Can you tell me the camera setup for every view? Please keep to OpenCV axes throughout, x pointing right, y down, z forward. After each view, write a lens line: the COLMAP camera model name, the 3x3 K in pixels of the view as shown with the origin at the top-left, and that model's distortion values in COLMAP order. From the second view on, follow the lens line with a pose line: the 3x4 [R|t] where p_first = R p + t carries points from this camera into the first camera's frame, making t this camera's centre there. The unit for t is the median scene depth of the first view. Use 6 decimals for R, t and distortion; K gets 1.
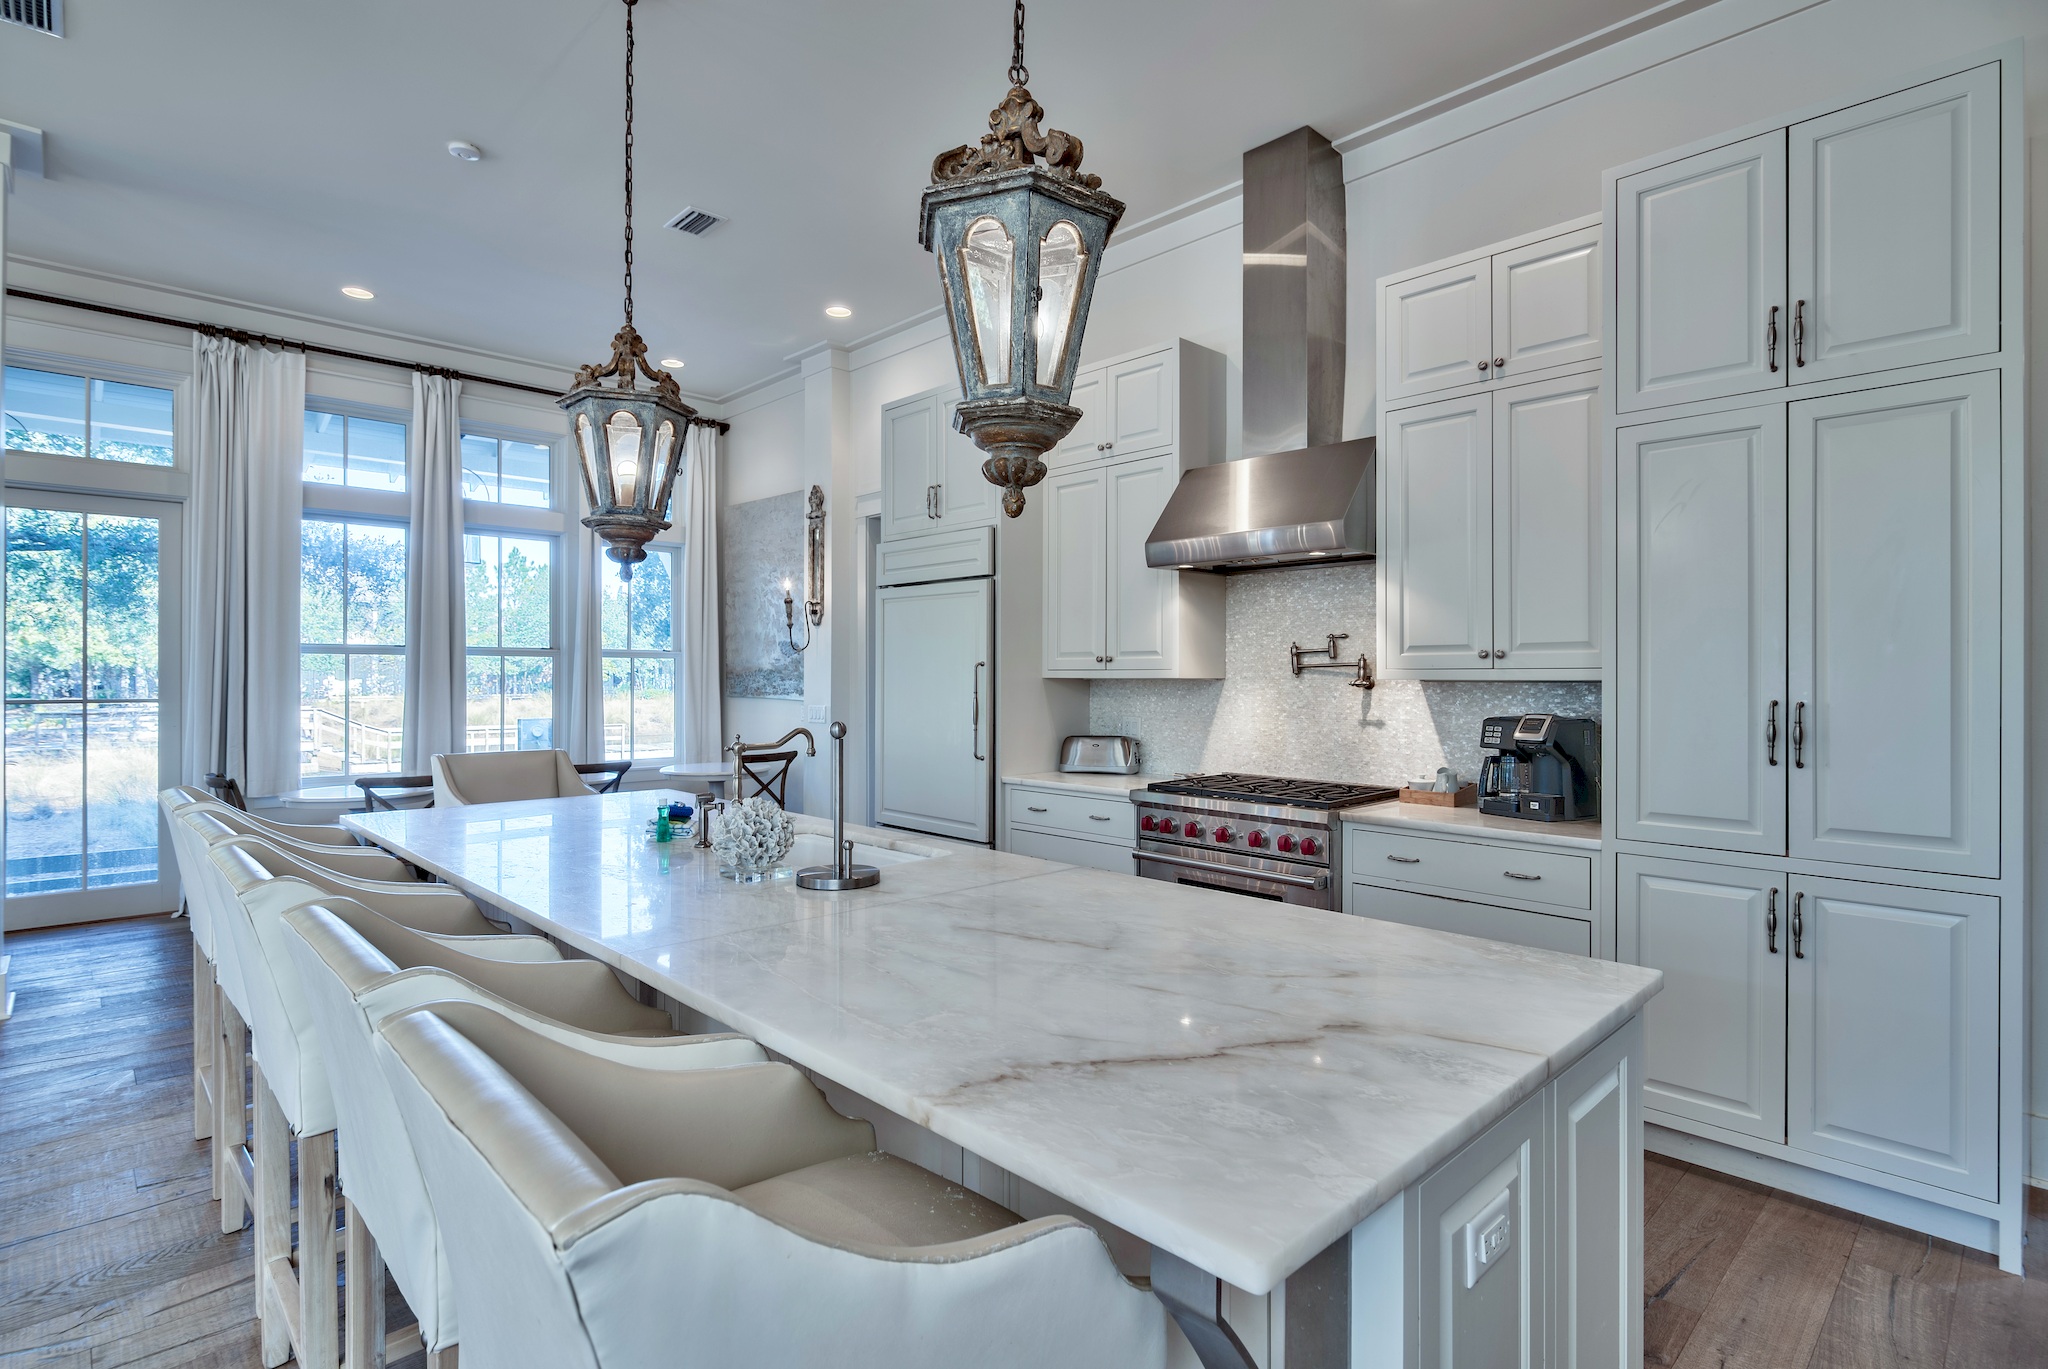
lens RADIAL K [[1003.2, 0, 976.3], [0, 1003.2, 689.6], [0, 0, 1]] dist [-0.005248, -0.001081]
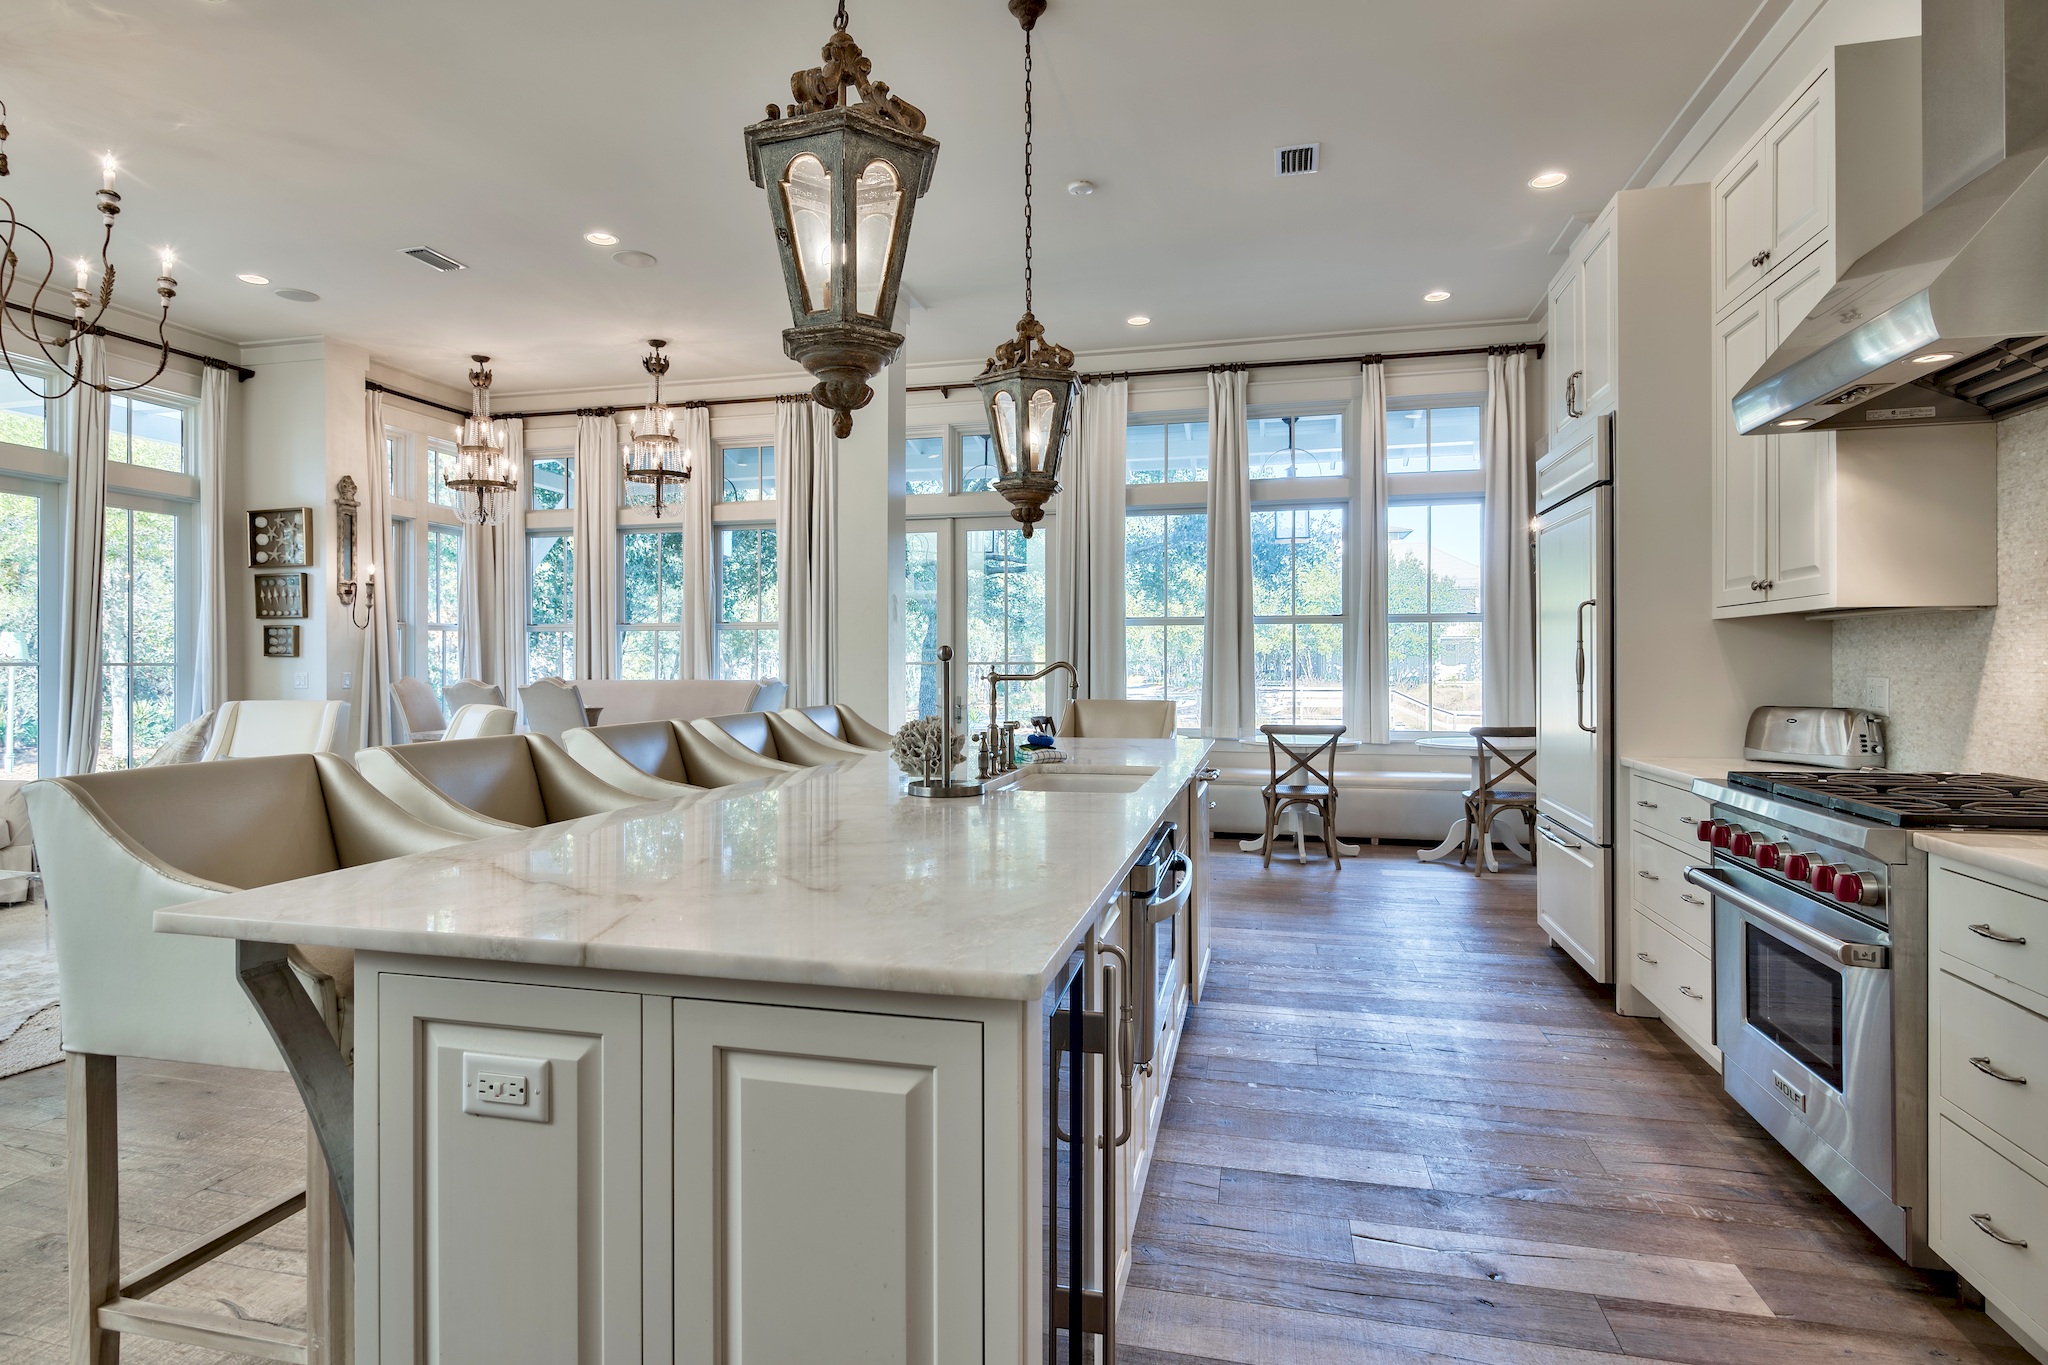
lens RADIAL K [[1047.7, 0, 1024.0], [0, 1047.7, 682.5], [0, 0, 1]] dist [-0.002830, -0.001166]
pose [[0.562954, 0.011042, -0.826415, 0.461918], [-0.001305, 0.999921, 0.012472, 0.027621], [0.826487, -0.005943, 0.562924, 0.240105]]
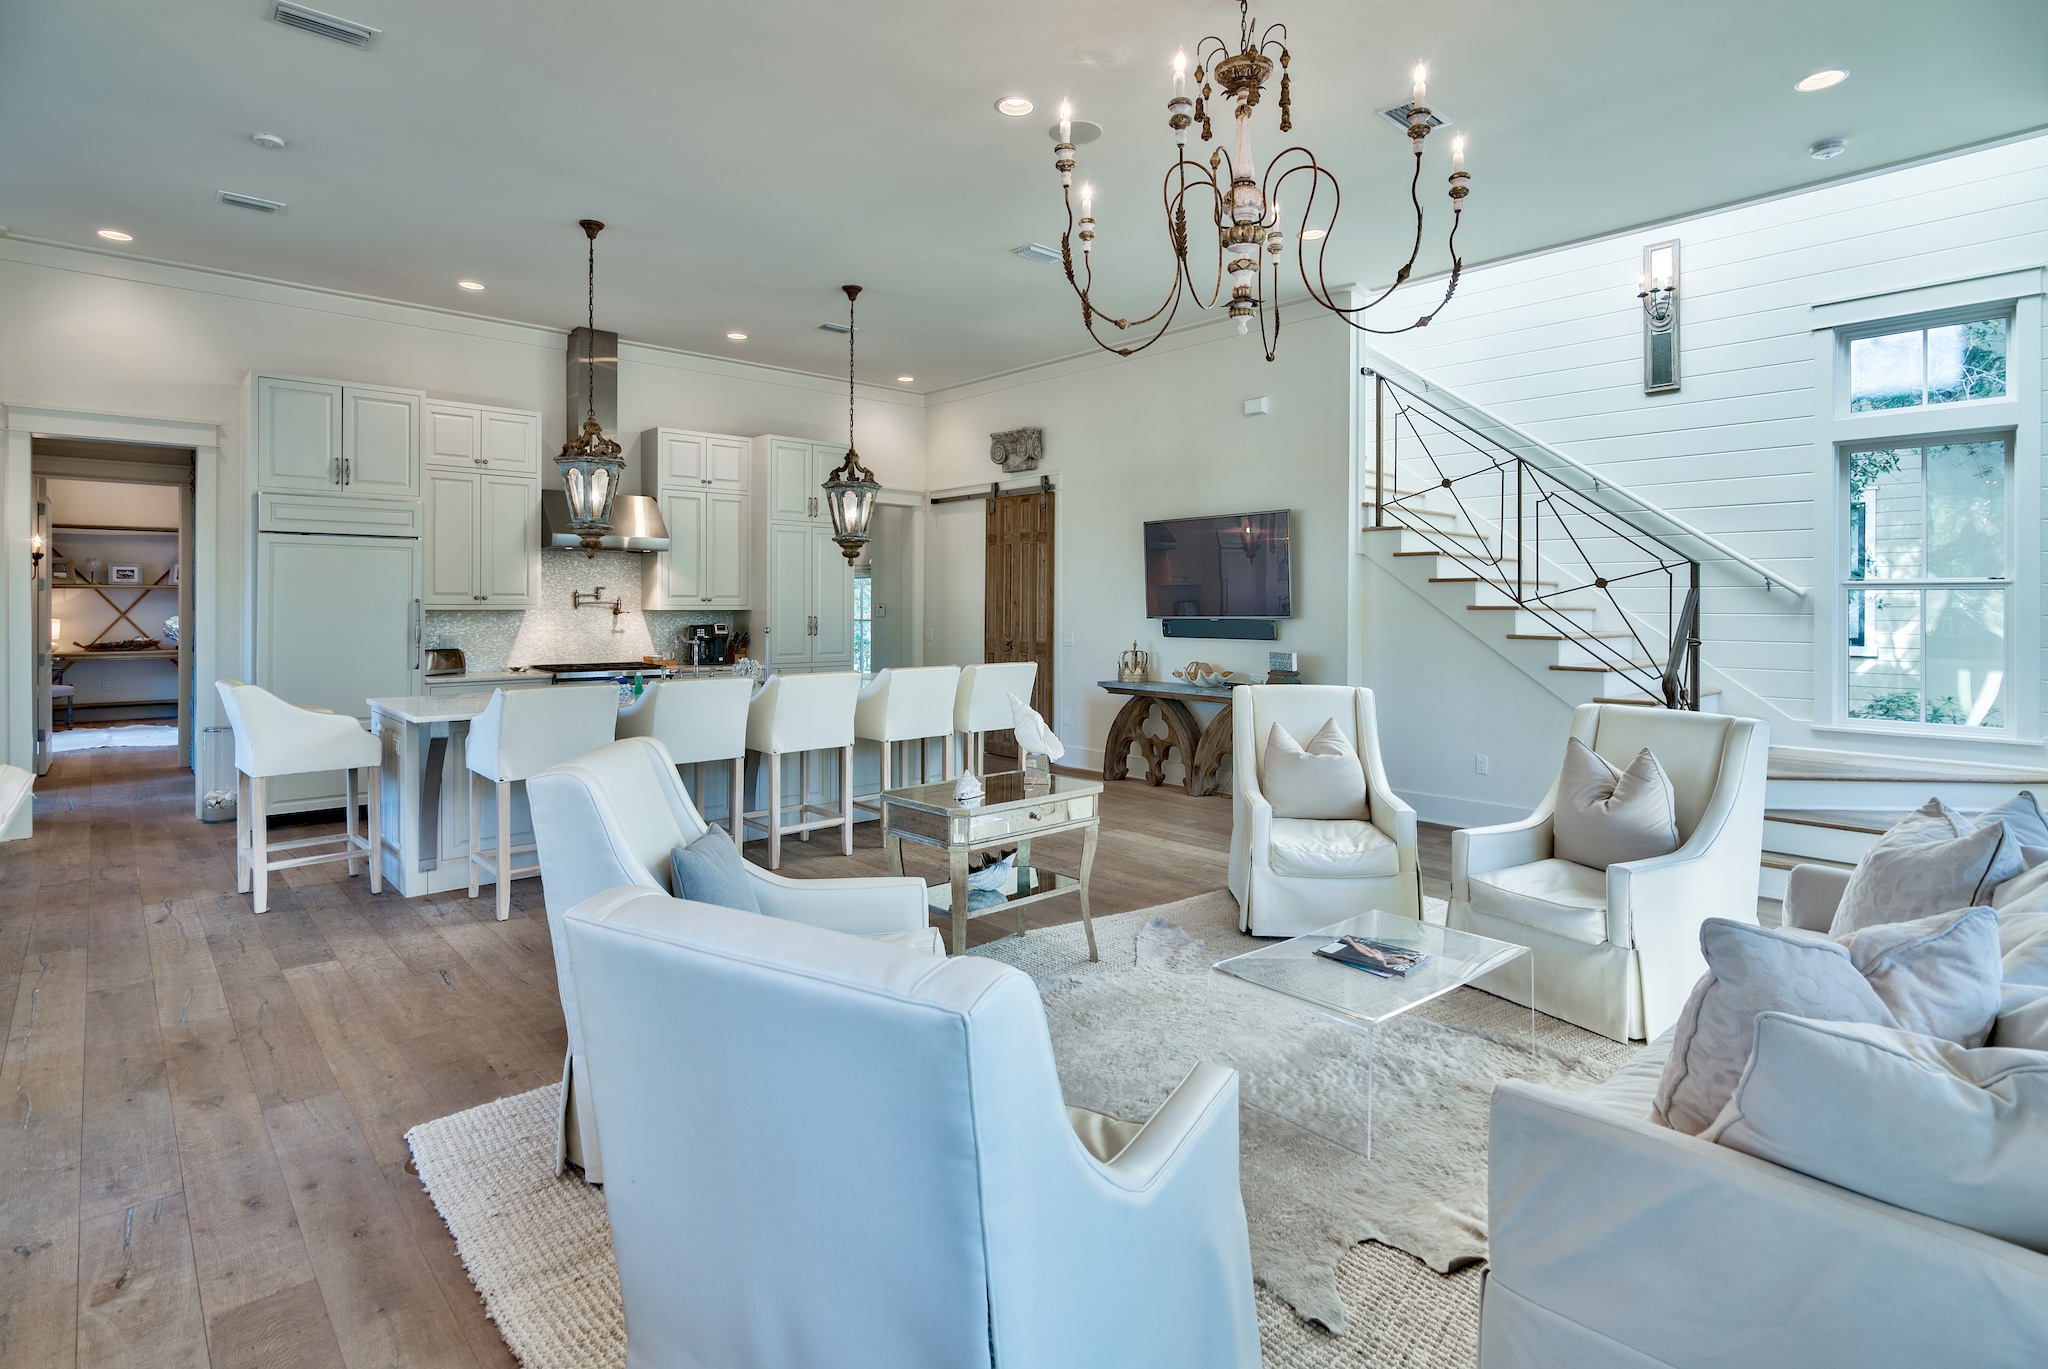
lens RADIAL K [[1022.1, 0, 1023.7], [0, 1022.1, 574.6], [0, 0, 1]] dist [-0.001576, -0.000432]
pose [[0.002640, 0.026258, 0.999652, -1.604883], [0.007657, 0.999625, -0.026278, -0.019938], [-0.999967, 0.007724, 0.002438, 0.166223]]
